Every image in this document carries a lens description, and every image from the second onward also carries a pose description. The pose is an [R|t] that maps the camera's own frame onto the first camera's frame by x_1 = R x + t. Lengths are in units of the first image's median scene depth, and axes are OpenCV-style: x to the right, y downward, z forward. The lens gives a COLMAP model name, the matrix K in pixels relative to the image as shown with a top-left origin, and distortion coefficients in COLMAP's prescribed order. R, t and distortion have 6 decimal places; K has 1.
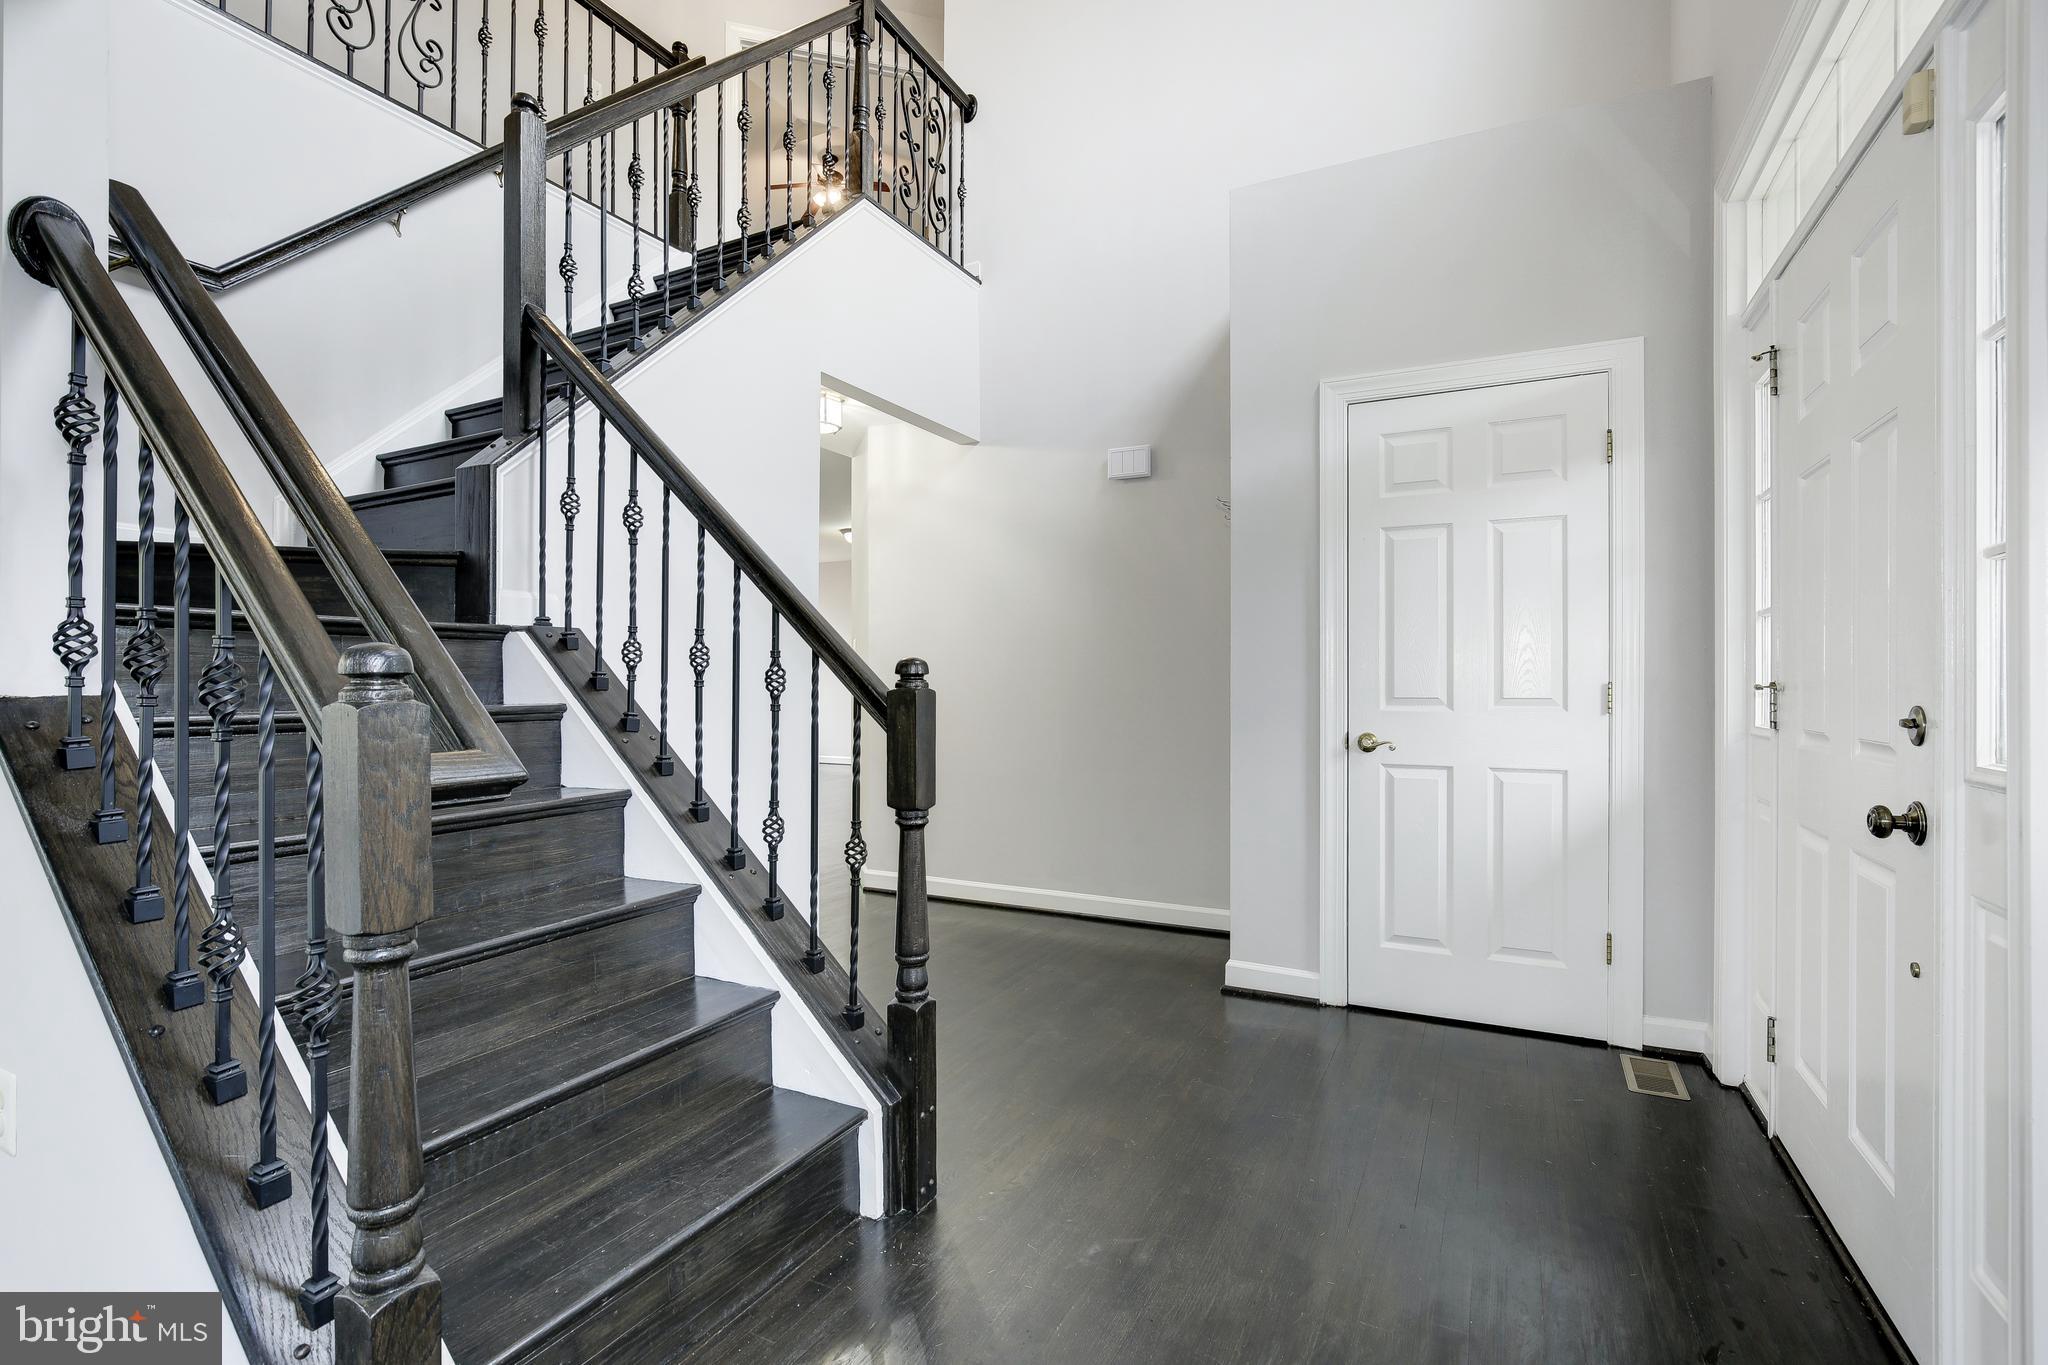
lens RADIAL K [[942.2, 0, 1003.5], [0, 942.2, 681.9], [0, 0, 1]] dist [-0.019842, 0.005262]
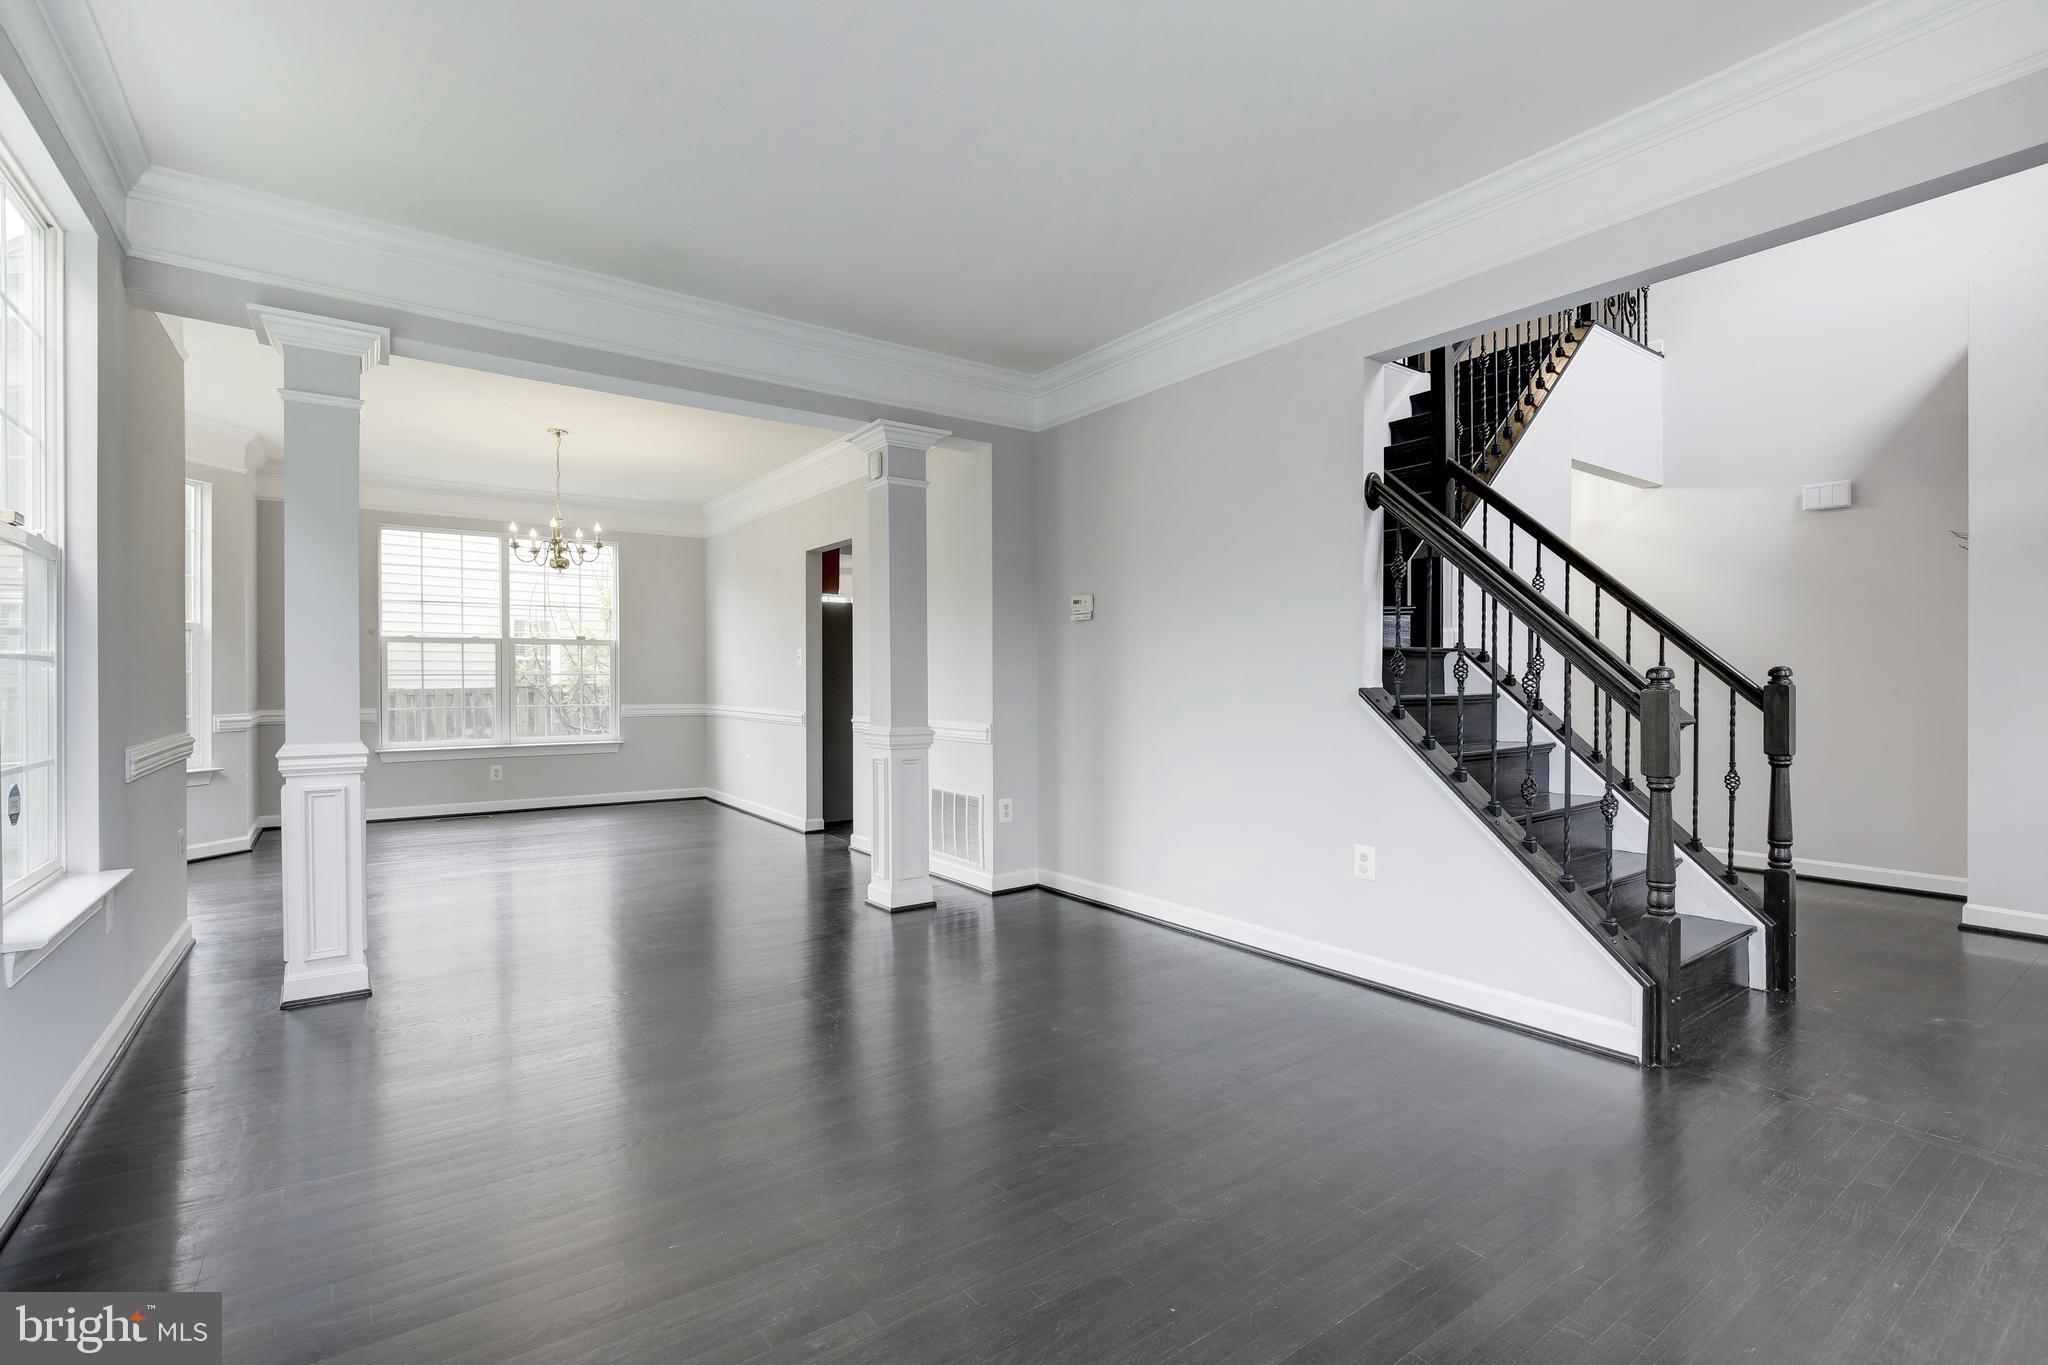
lens RADIAL K [[942.2, 0, 1005.0], [0, 942.2, 677.9], [0, 0, 1]] dist [-0.019842, 0.005262]
pose [[0.897194, -0.004511, -0.441614, -0.587702], [0.004112, 0.999990, -0.001861, -0.006768], [0.441618, -0.000146, 0.897203, -1.087666]]
